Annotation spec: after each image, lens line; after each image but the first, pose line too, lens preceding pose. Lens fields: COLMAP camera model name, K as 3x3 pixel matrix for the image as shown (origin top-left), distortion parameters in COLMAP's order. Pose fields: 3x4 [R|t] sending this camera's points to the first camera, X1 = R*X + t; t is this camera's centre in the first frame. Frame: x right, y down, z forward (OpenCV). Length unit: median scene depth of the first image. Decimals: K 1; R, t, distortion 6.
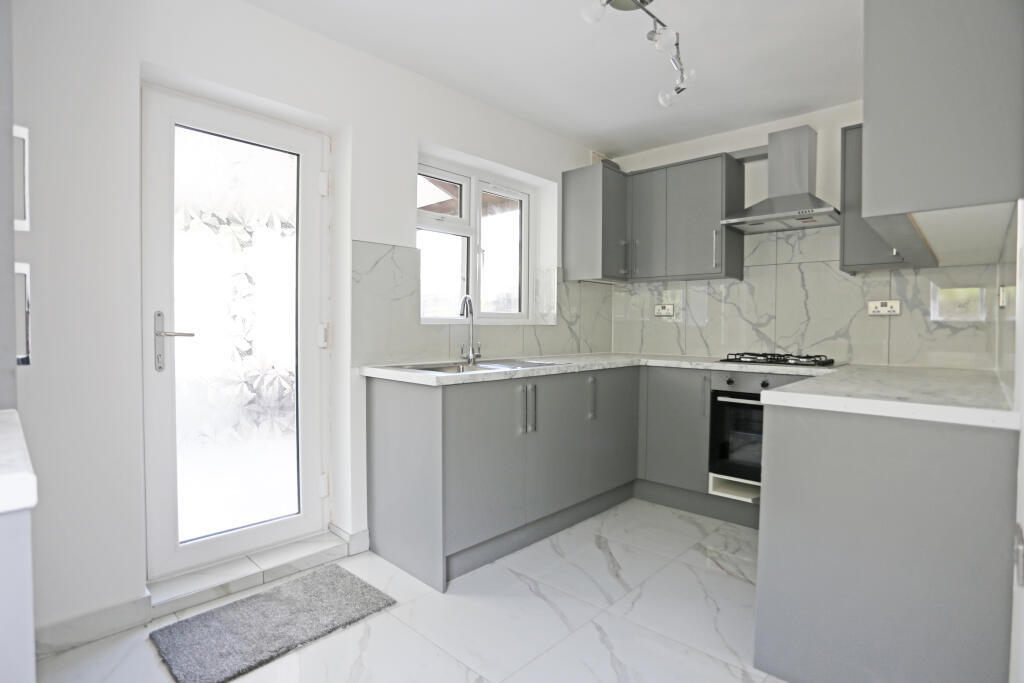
lens RADIAL K [[515.4, 0, 512.0], [0, 515.4, 341.5], [0, 0, 1]] dist [-0.064748, 0.026259]
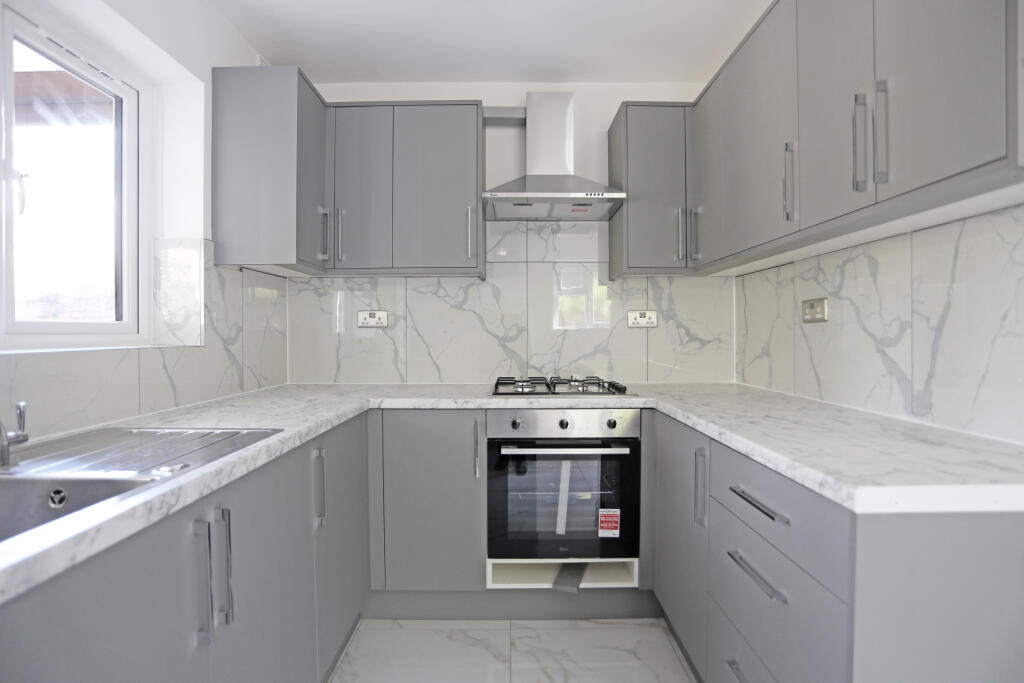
lens RADIAL K [[515.4, 0, 512.0], [0, 515.4, 341.5], [0, 0, 1]] dist [-0.064748, 0.026259]
pose [[0.730879, -0.020030, 0.682213, -0.042879], [0.029252, 0.999570, -0.001991, -0.027808], [-0.681880, 0.021412, 0.731151, 0.429010]]
